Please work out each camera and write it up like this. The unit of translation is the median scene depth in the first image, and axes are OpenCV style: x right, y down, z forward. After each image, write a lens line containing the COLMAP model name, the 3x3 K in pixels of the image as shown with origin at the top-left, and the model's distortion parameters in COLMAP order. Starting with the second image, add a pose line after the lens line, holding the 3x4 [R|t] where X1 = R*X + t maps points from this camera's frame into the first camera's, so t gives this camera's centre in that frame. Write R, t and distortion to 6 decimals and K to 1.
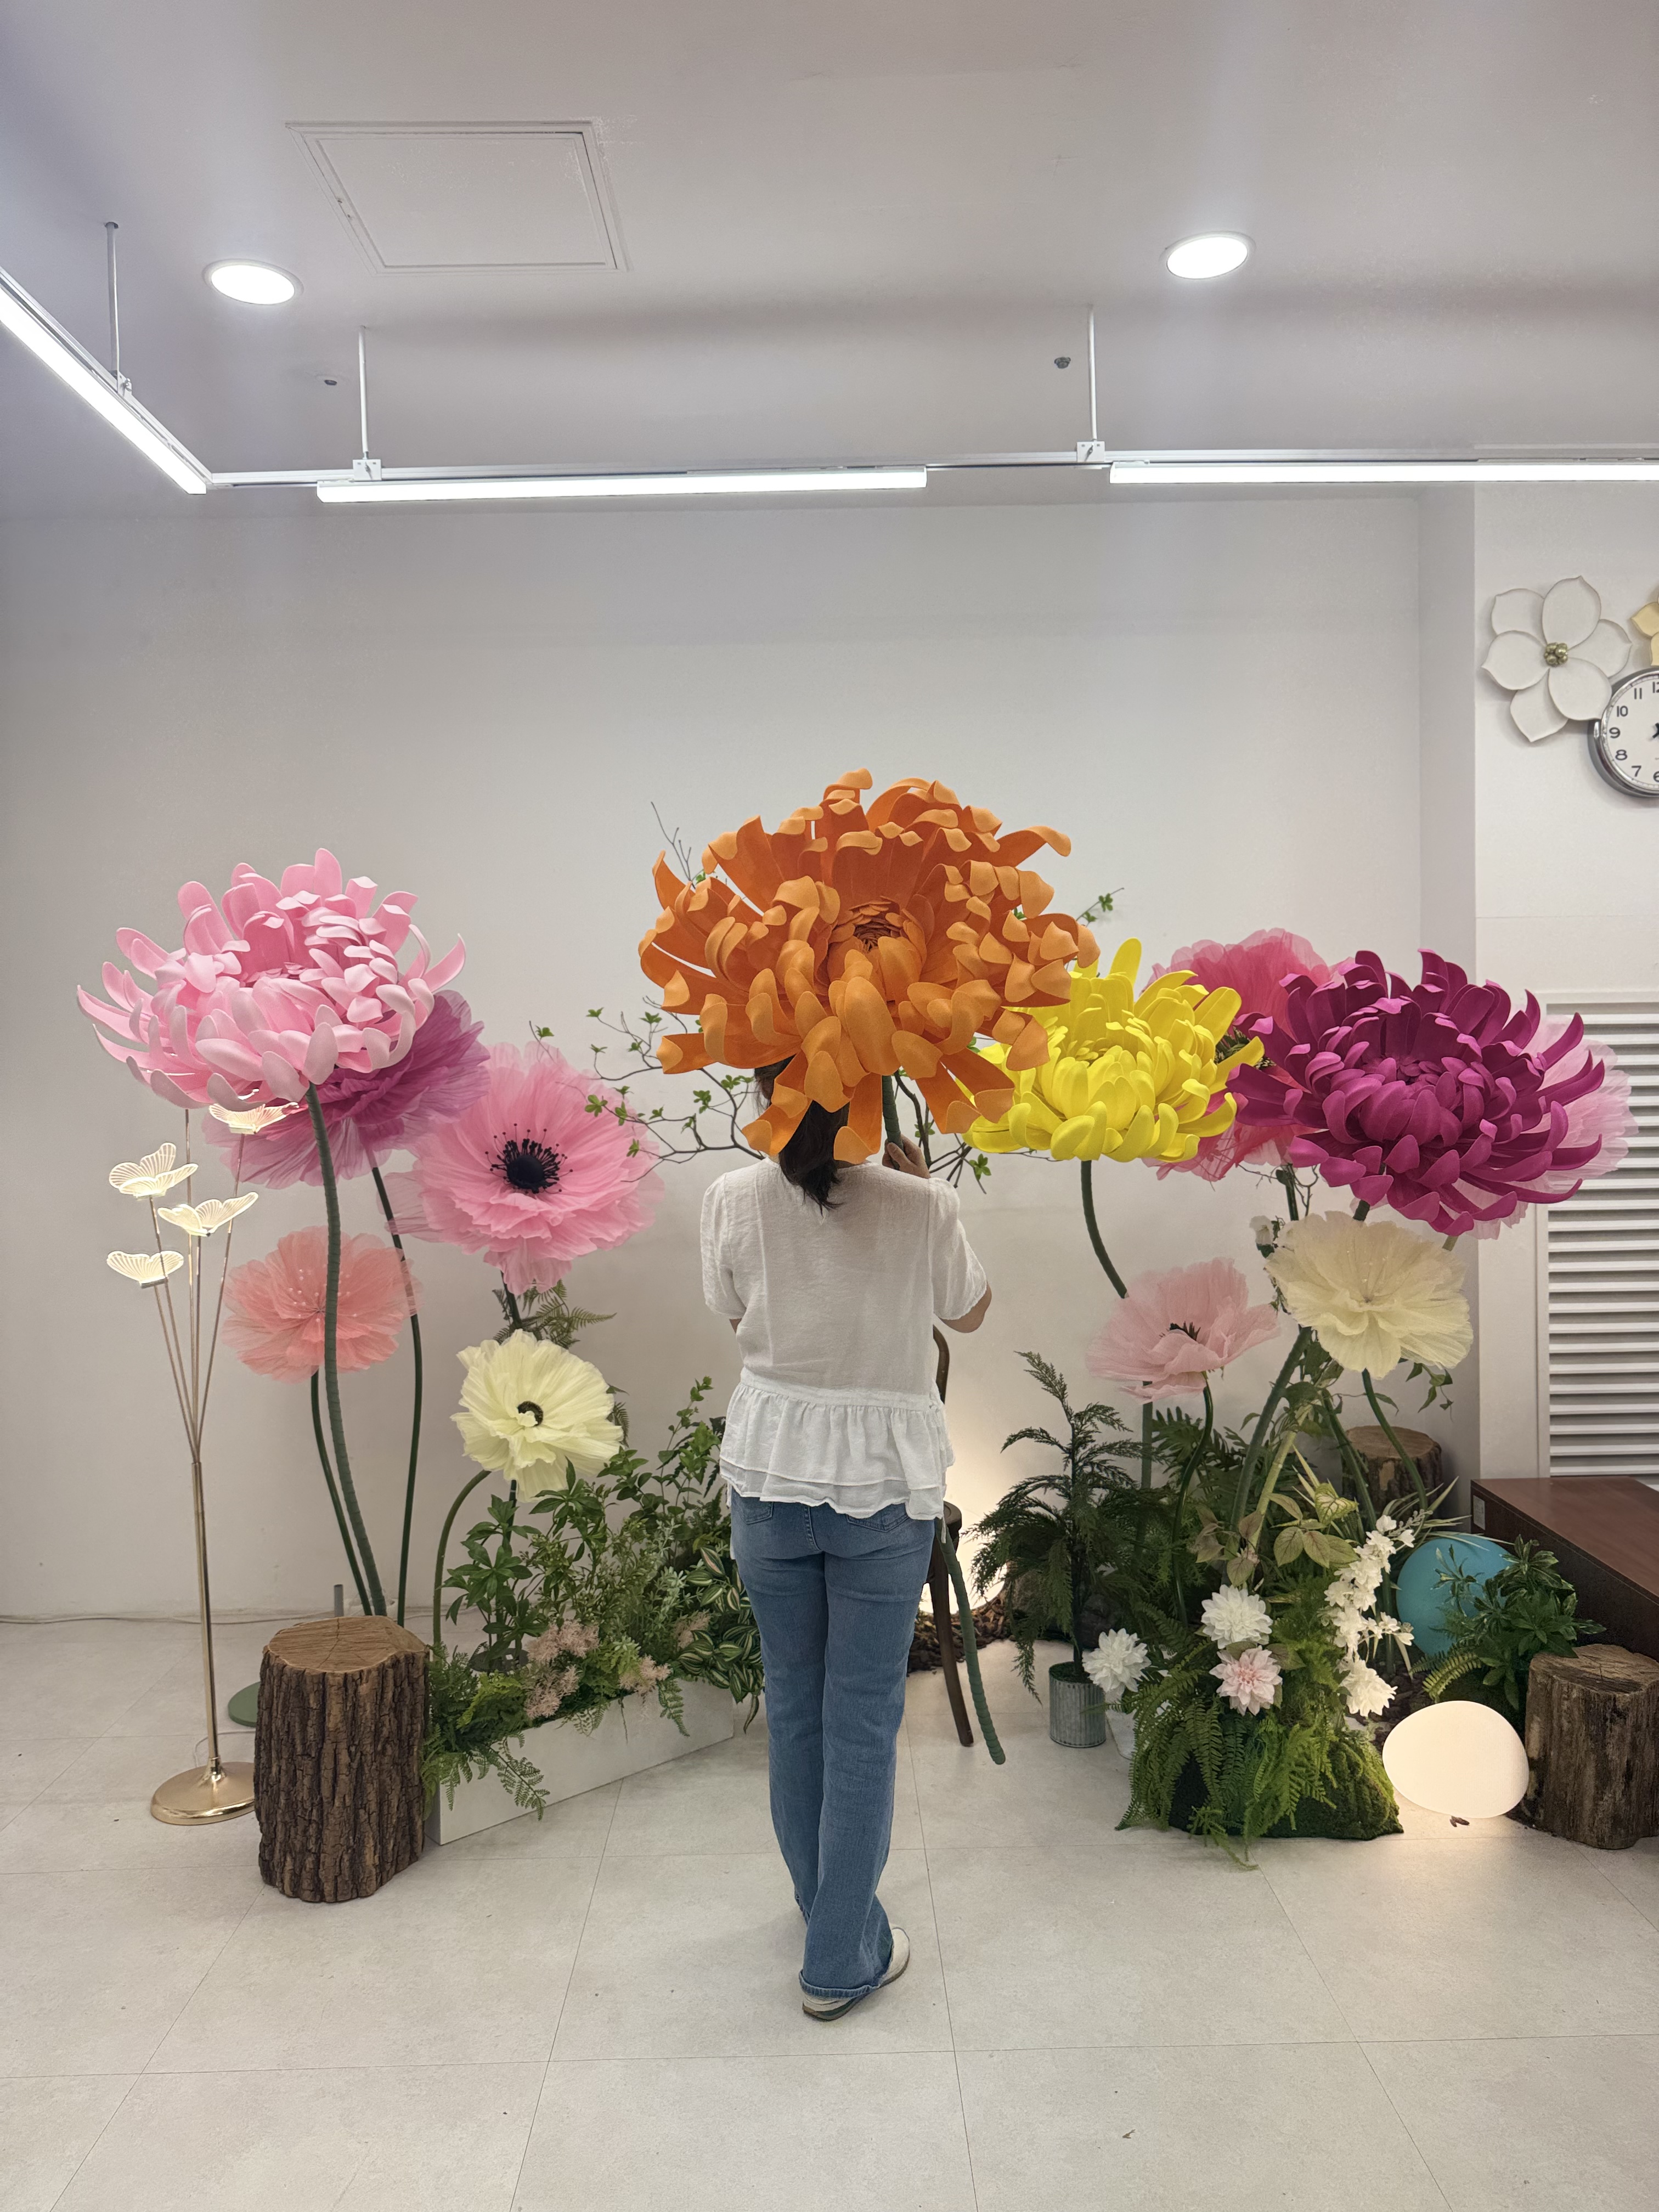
lens RADIAL K [[1568.5, 0, 823.2], [0, 1568.5, 1115.6], [0, 0, 1]] dist [0.095049, -0.130377]
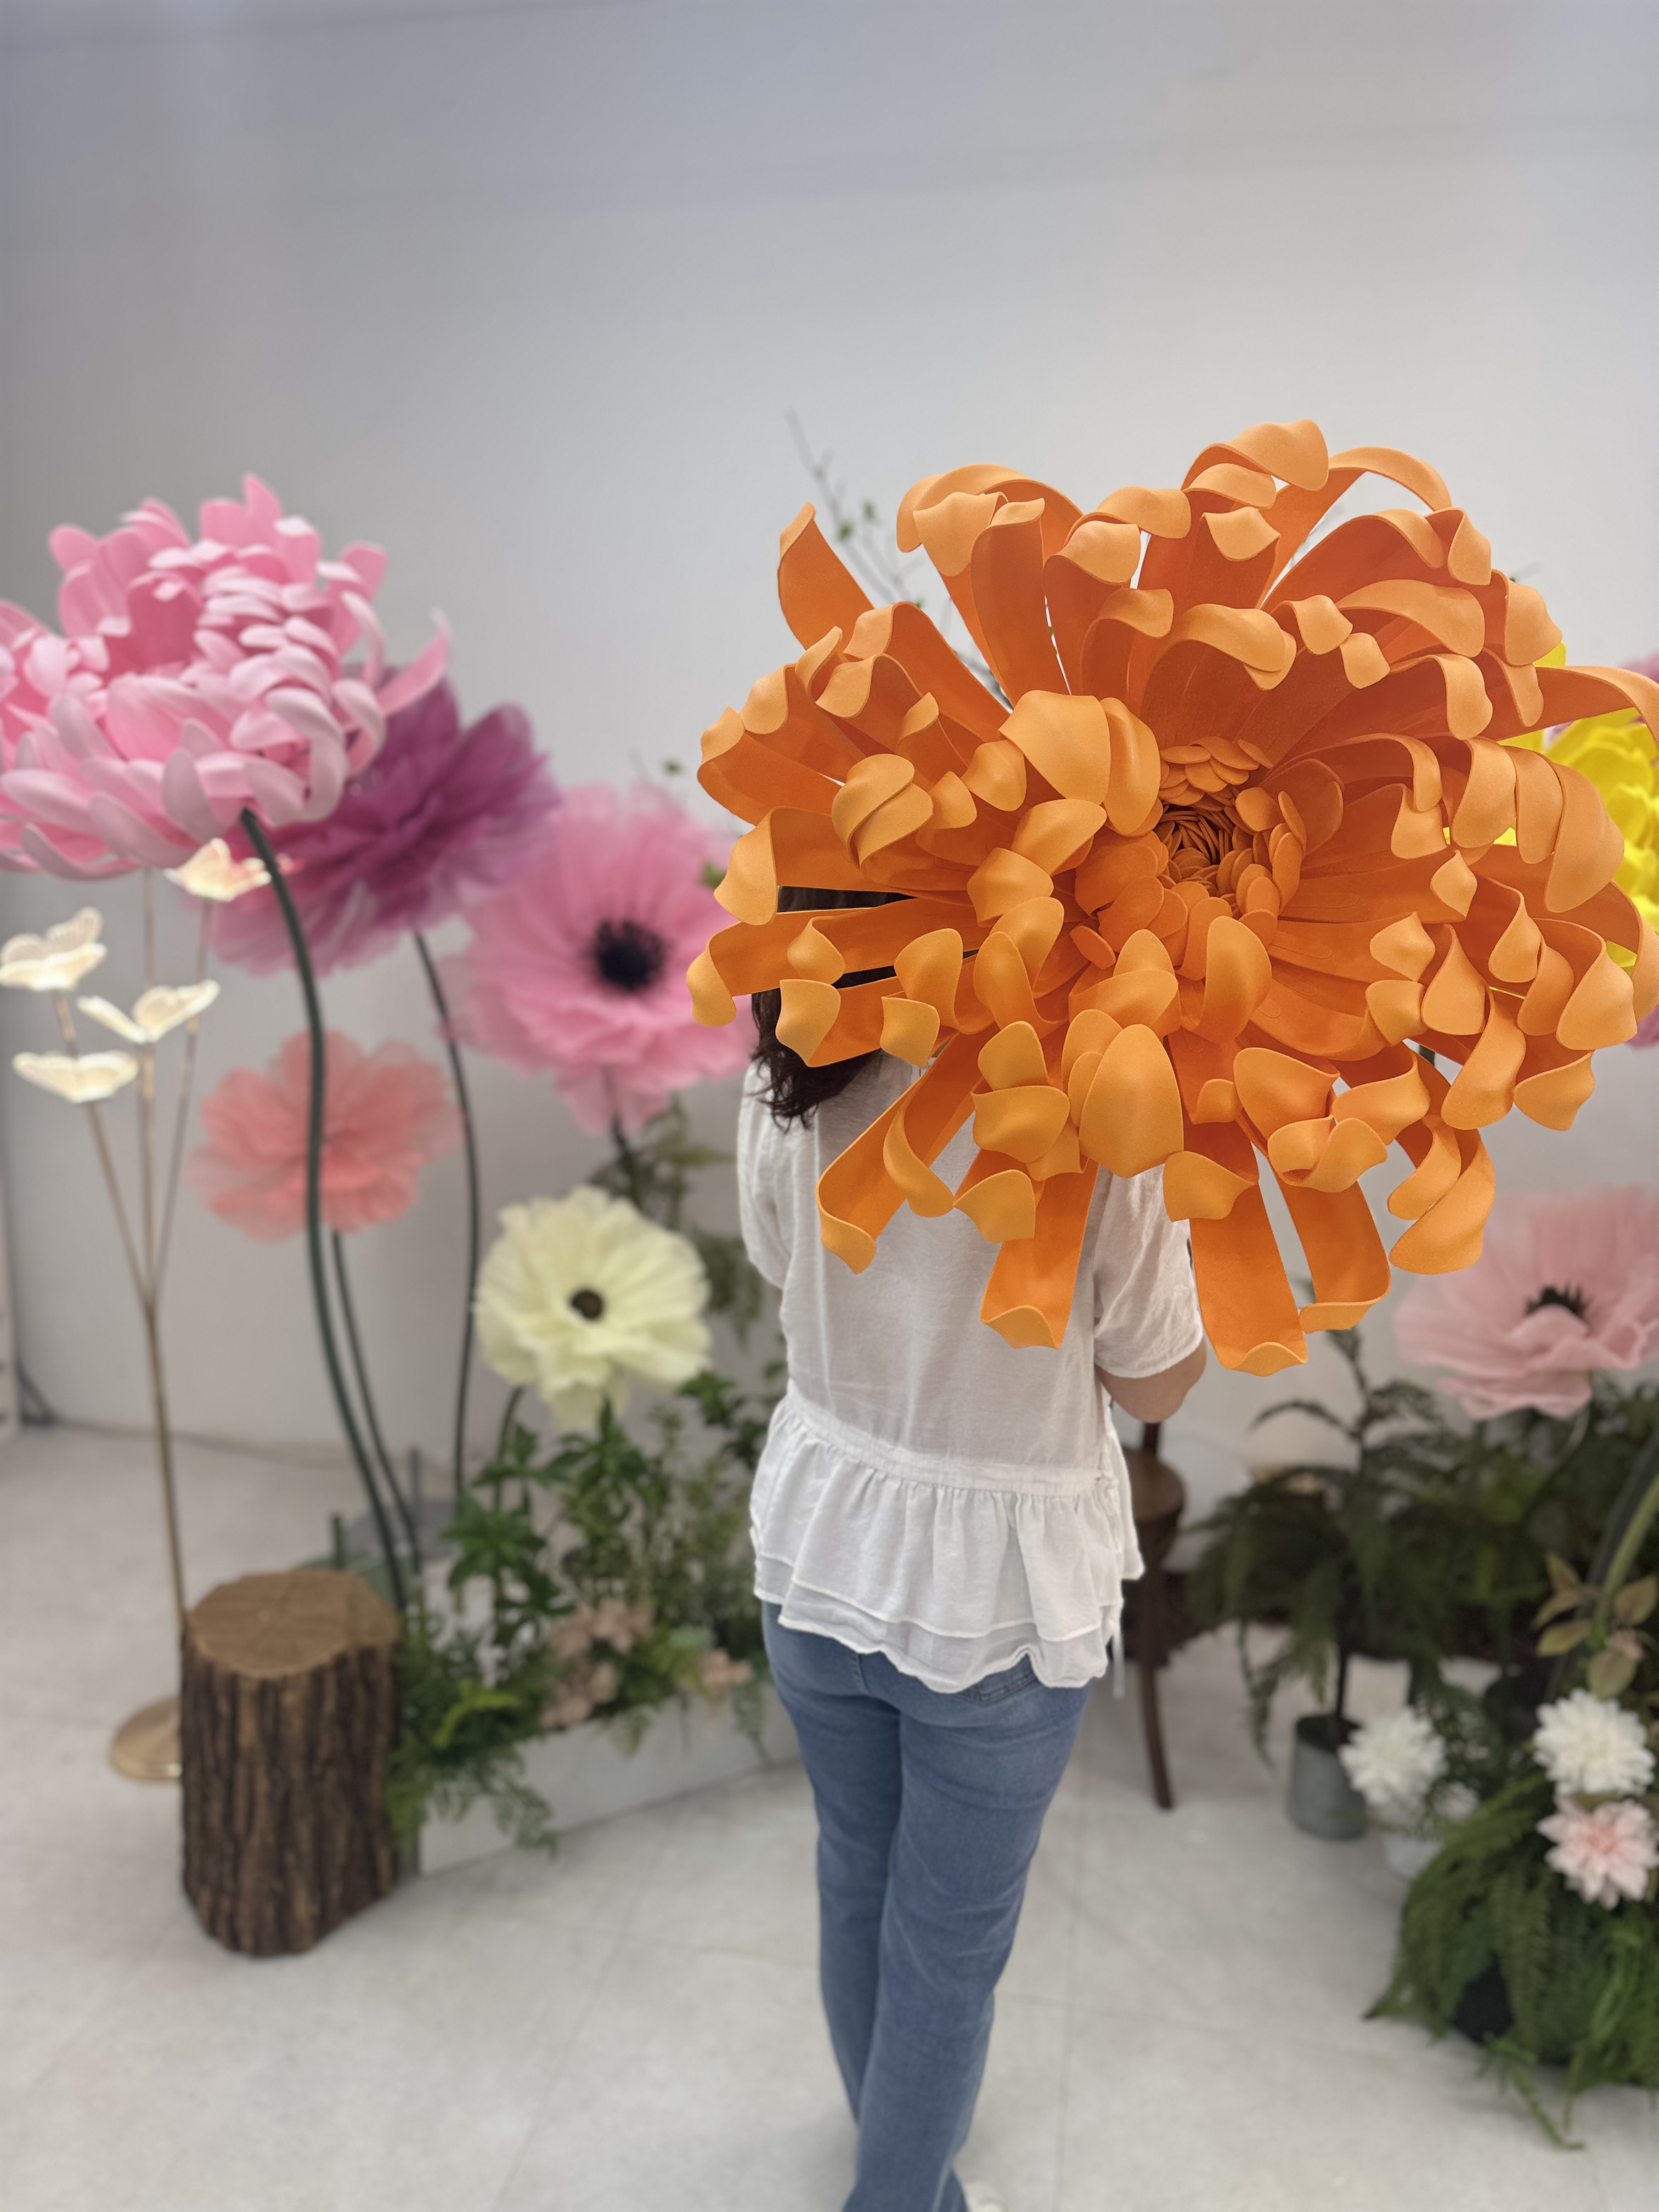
lens RADIAL K [[1550.0, 0, 829.5], [0, 1550.0, 1106.0], [0, 0, 1]] dist [-0.005315, -0.004341]
pose [[0.979426, 0.075726, -0.187058, 0.055600], [-0.043511, 0.984366, 0.170678, -0.030883], [0.197058, -0.159027, 0.967408, 0.379814]]
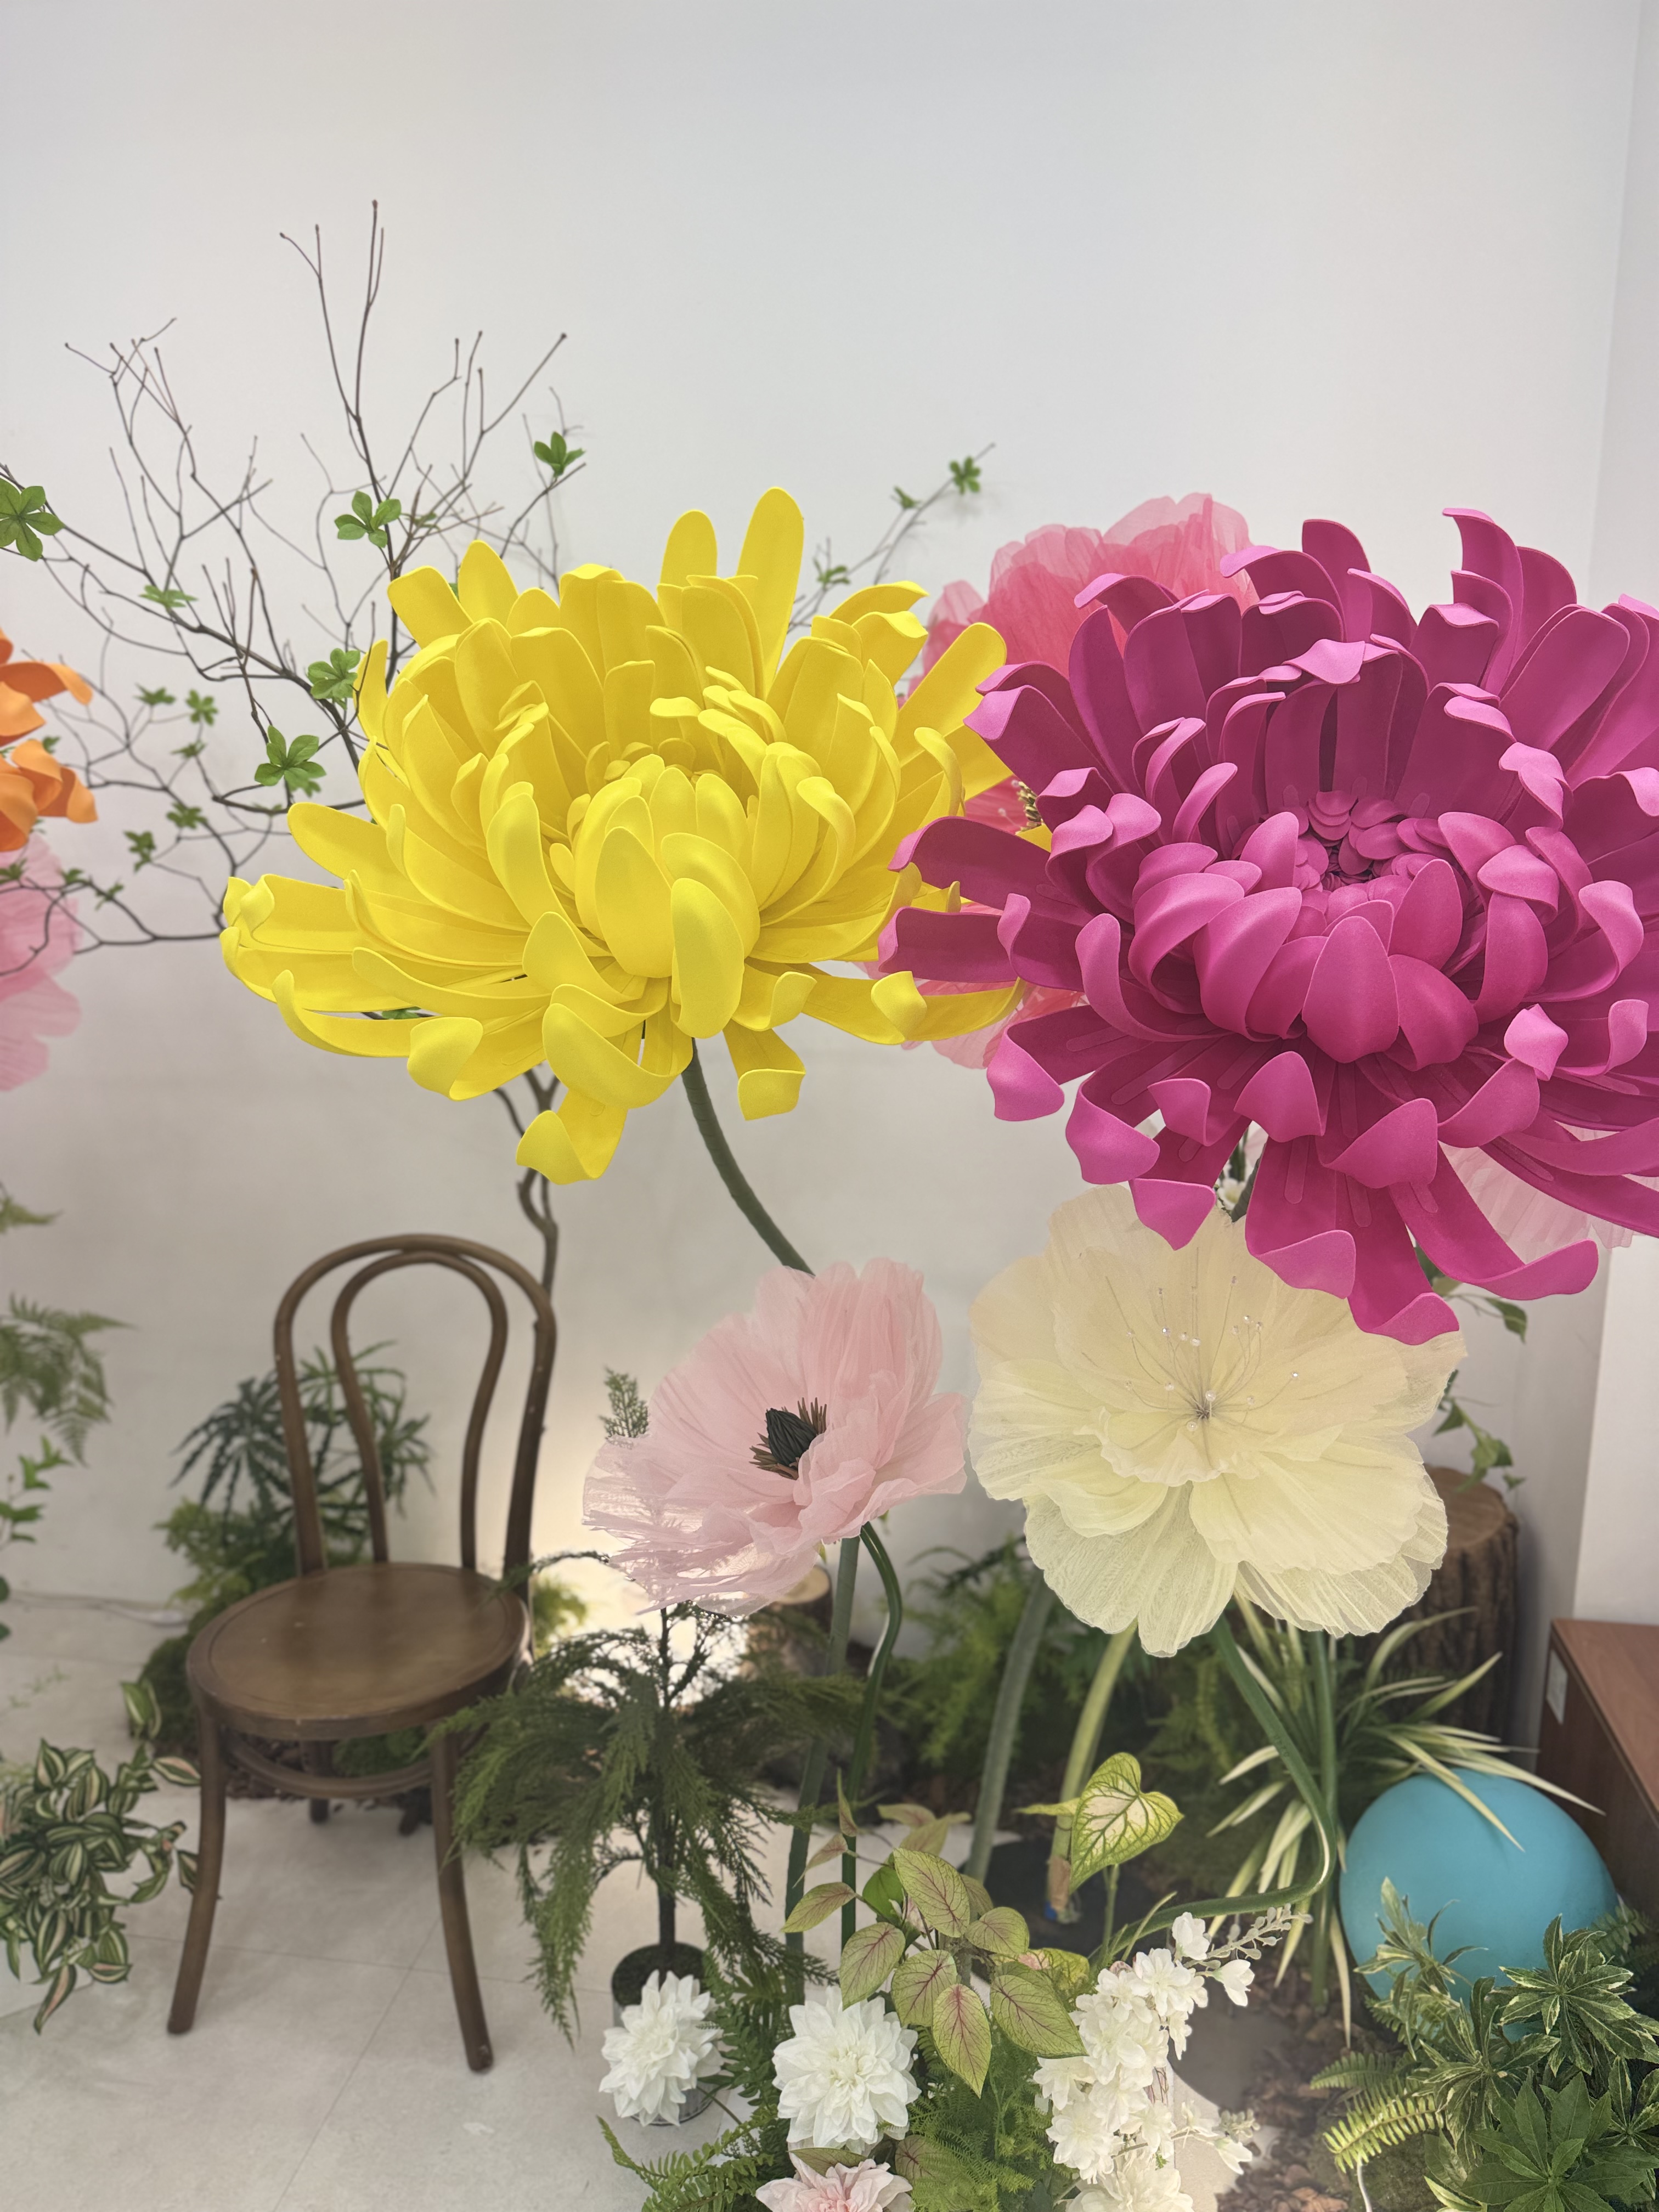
lens RADIAL K [[1561.3, 0, 829.5], [0, 1561.3, 1106.0], [0, 0, 1]] dist [0.070973, -0.112357]
pose [[0.987455, 0.052196, -0.149024, 0.305547], [-0.024829, 0.983371, 0.179904, -0.031548], [0.155936, -0.173947, 0.972330, 0.616630]]
